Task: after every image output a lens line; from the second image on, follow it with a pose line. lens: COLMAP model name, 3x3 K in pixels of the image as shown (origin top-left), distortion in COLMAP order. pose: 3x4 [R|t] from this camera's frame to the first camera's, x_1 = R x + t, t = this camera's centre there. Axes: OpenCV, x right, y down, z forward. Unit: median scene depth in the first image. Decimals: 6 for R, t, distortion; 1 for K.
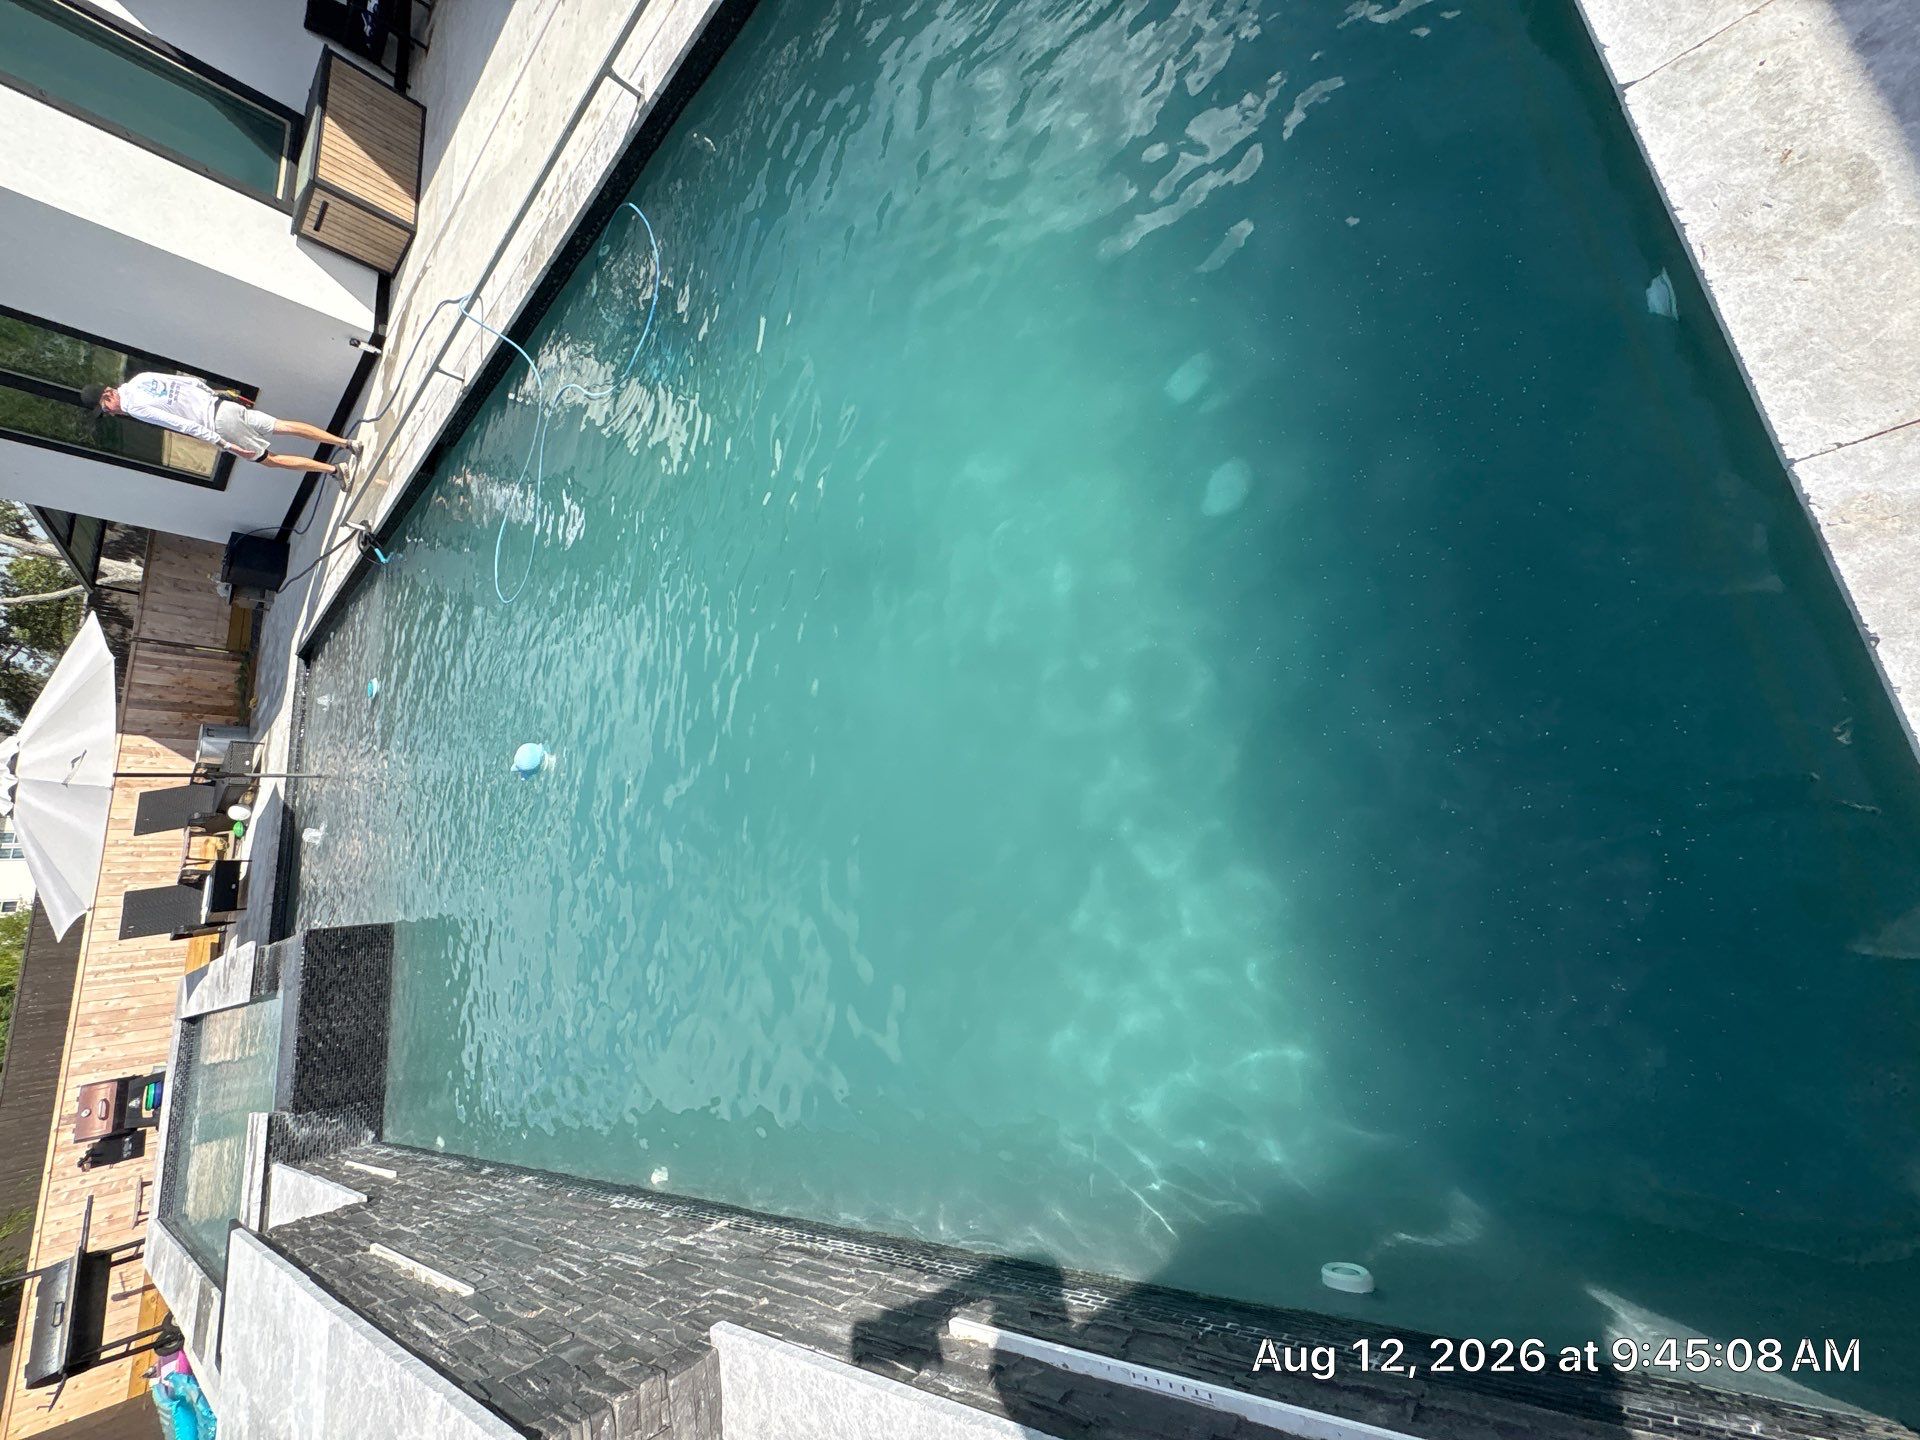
lens RADIAL K [[764.9, 0, 960.0], [0, 764.9, 713.5], [0, 0, 1]] dist [0.001743, -0.000012]
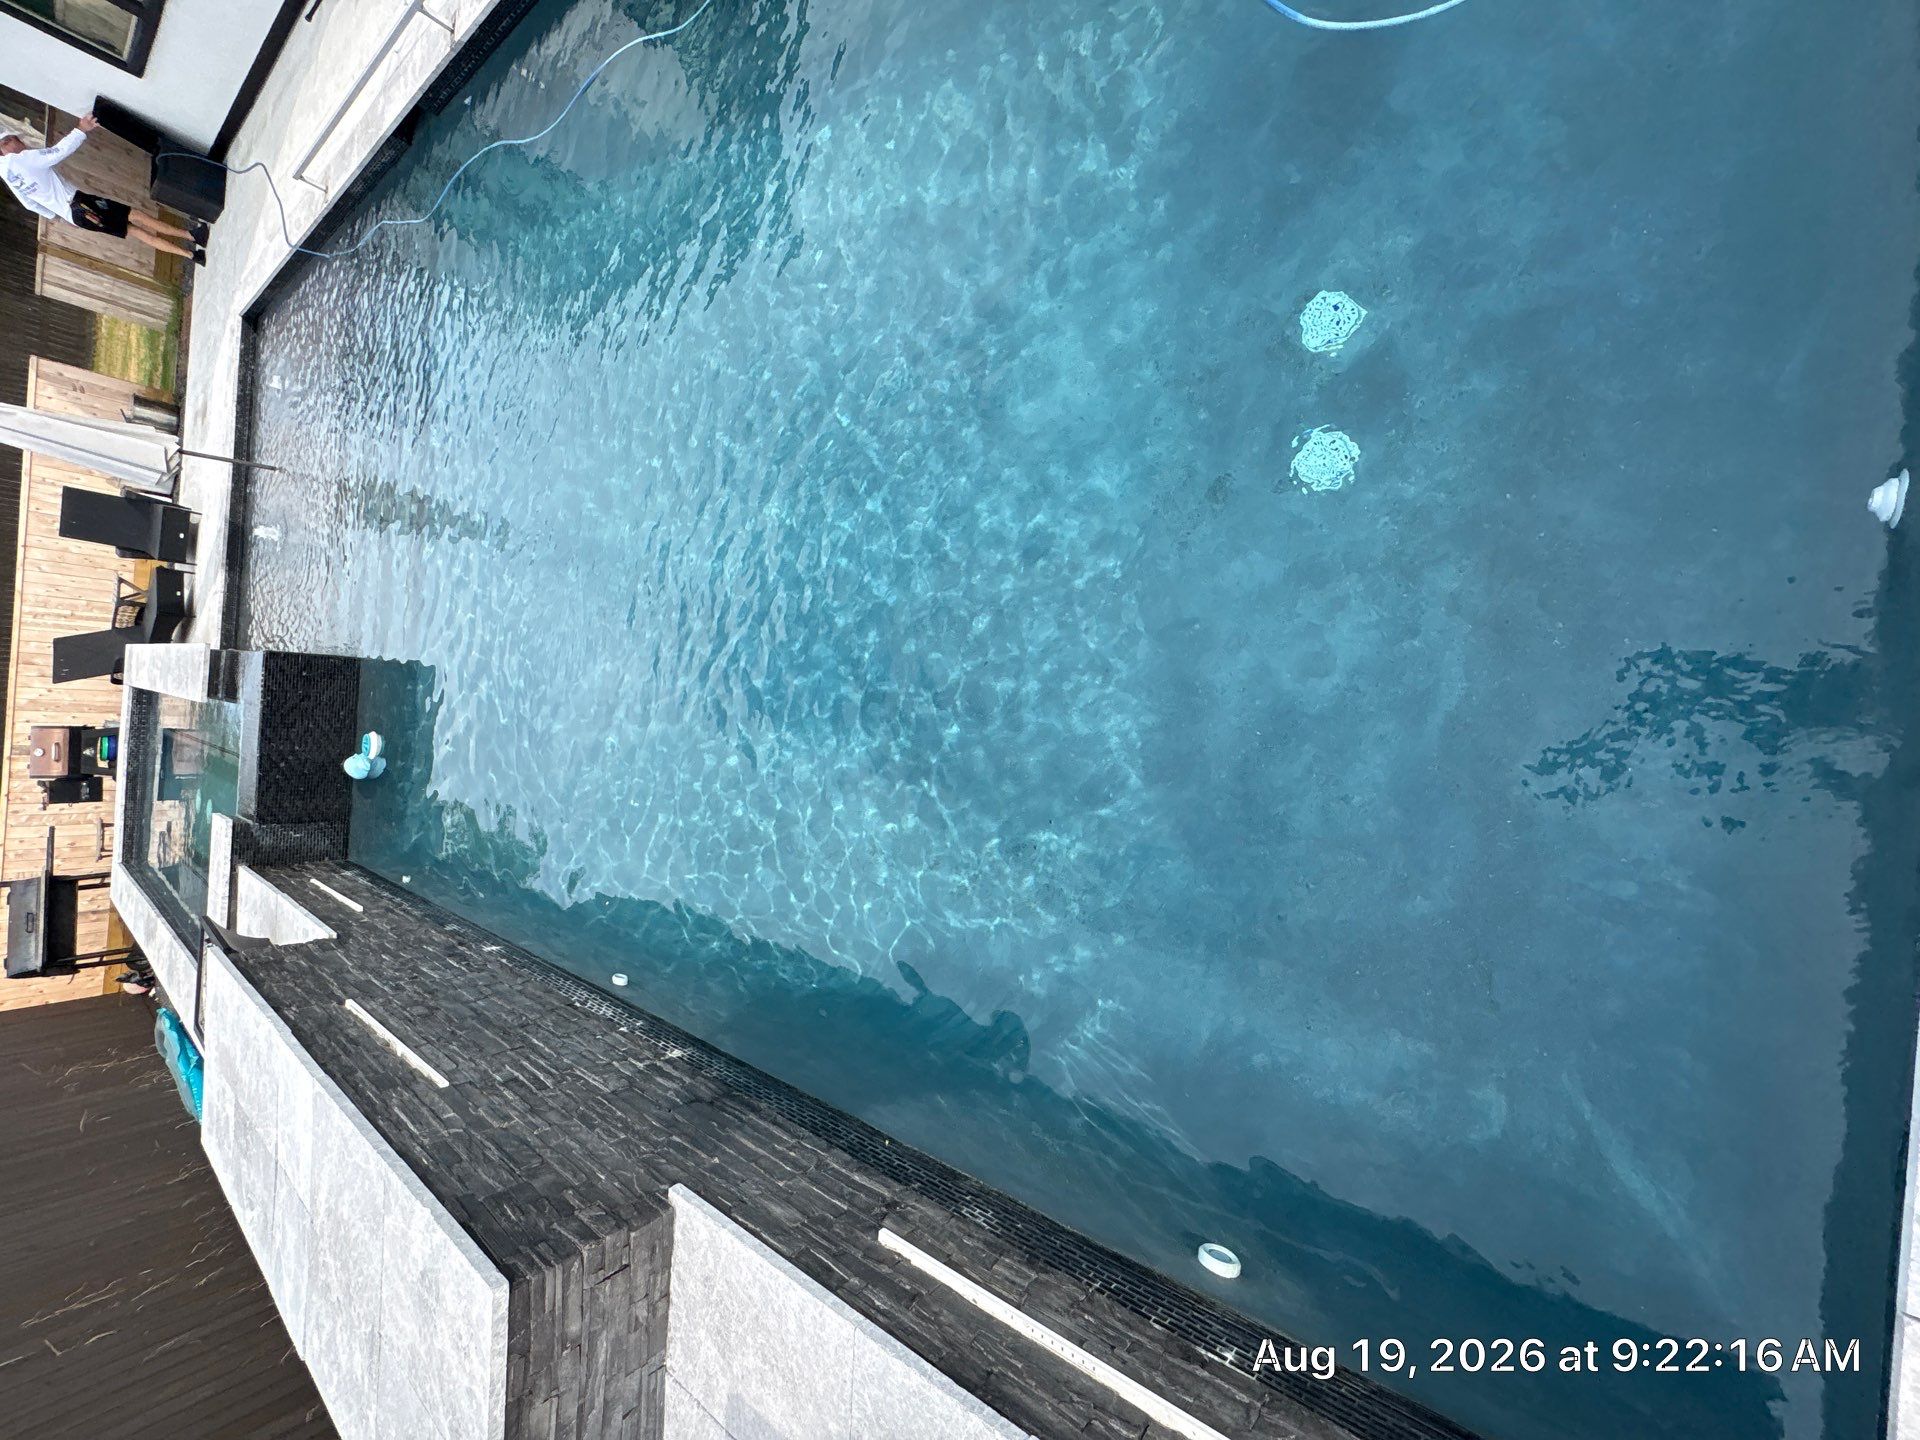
lens RADIAL K [[764.9, 0, 960.1], [0, 764.9, 715.3], [0, 0, 1]] dist [0.001743, -0.000012]
pose [[0.977180, 0.201201, 0.068094, -0.043442], [-0.212058, 0.942551, 0.258125, -0.087641], [-0.012247, -0.266675, 0.963709, 0.030351]]
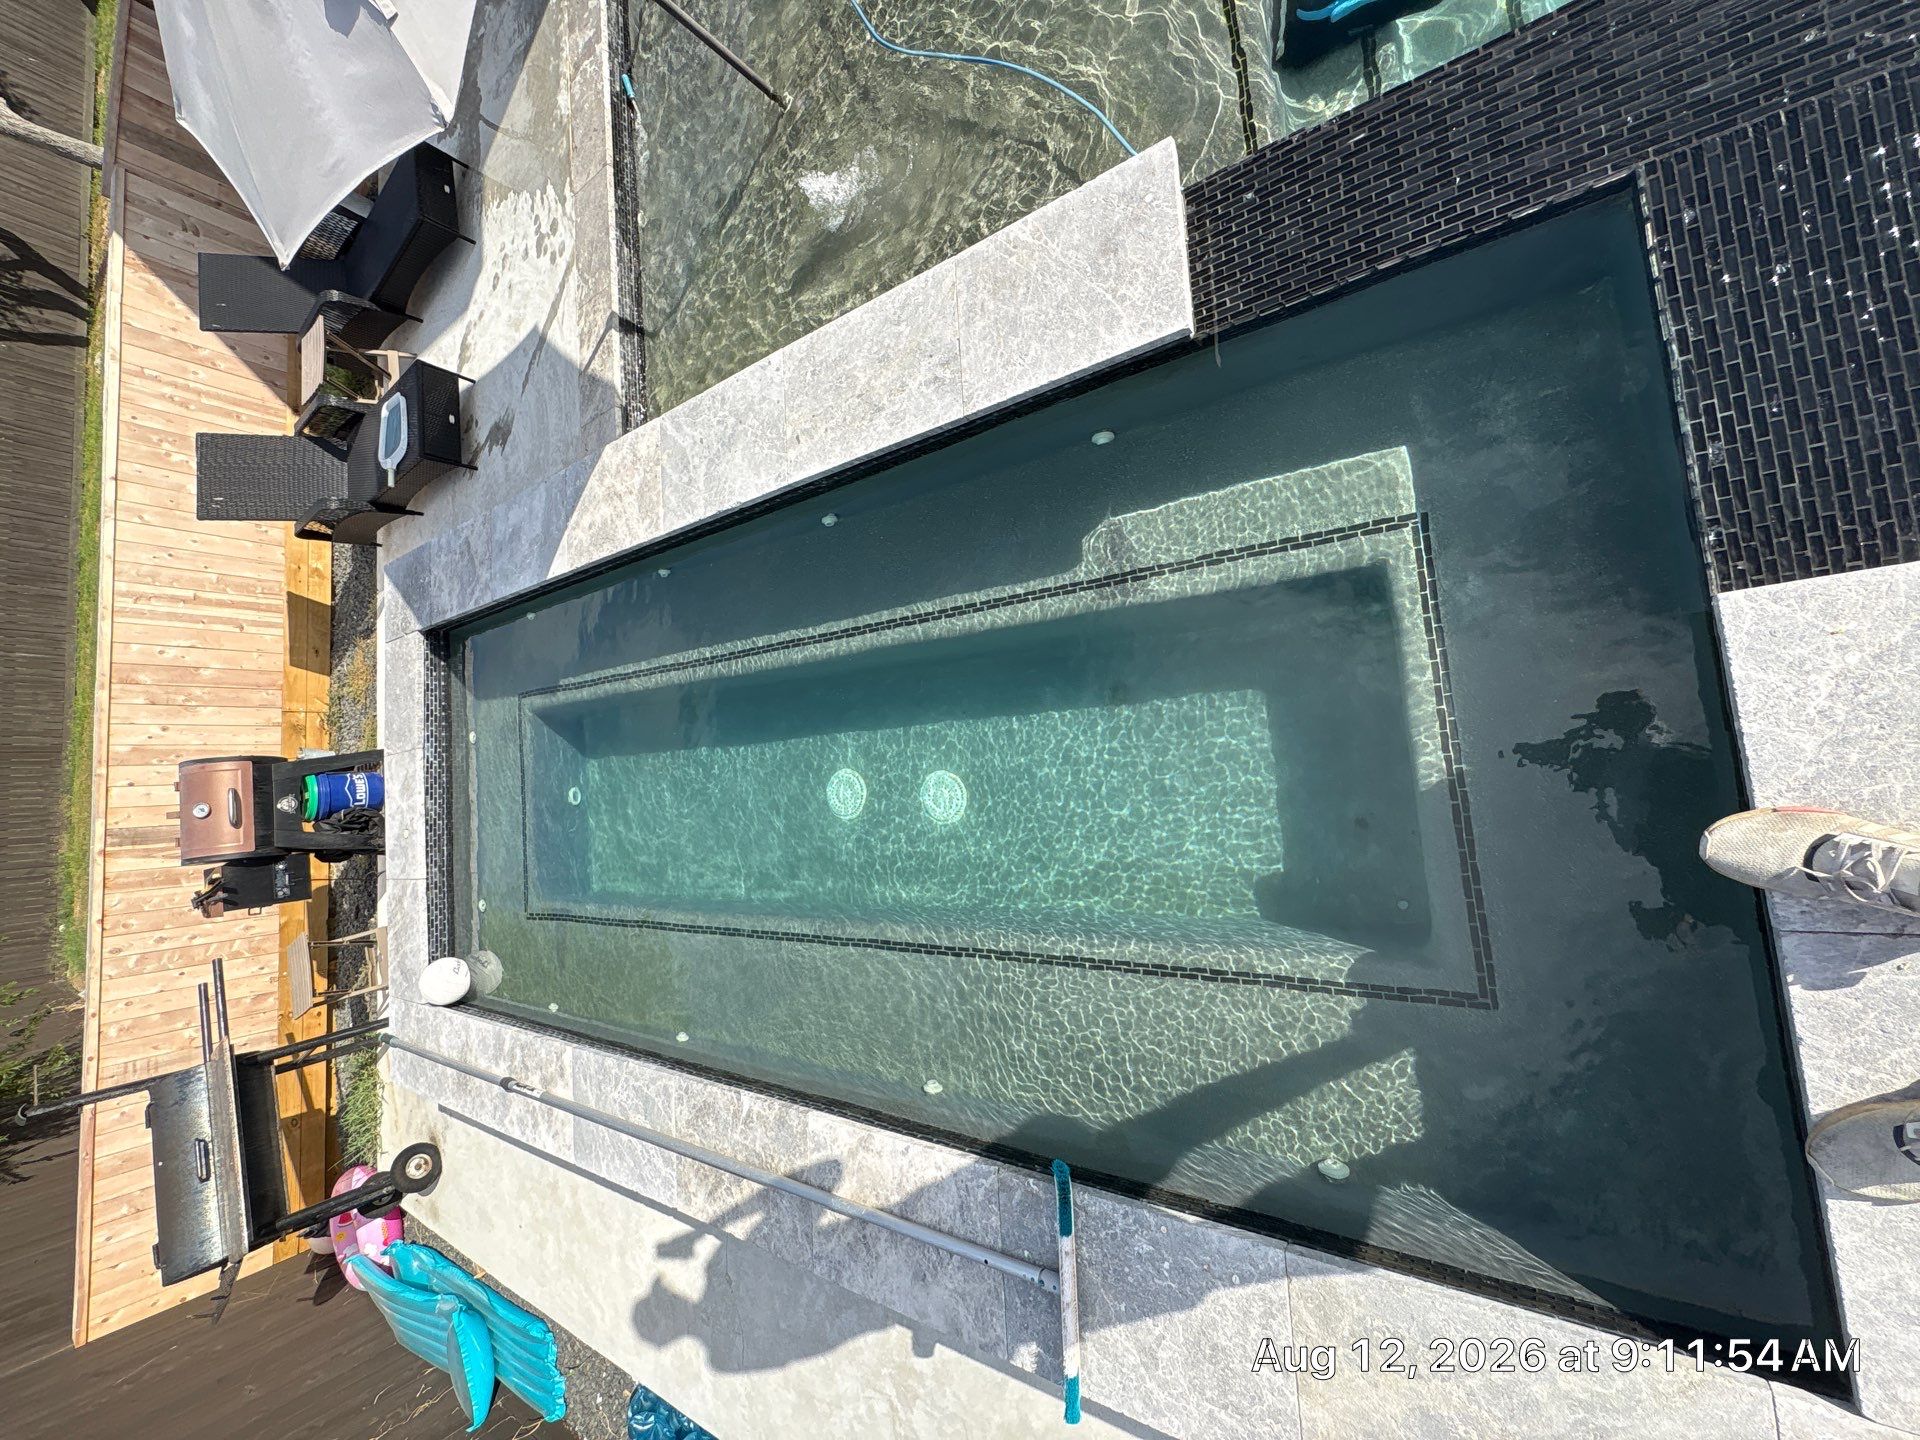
lens RADIAL K [[764.9, 0, 975.5], [0, 764.9, 707.6], [0, 0, 1]] dist [0.001743, -0.000012]
pose [[0.991569, 0.081193, 0.100984, -1.236194], [-0.097698, 0.980409, 0.171037, 0.569317], [-0.085118, -0.179461, 0.980076, 0.838846]]
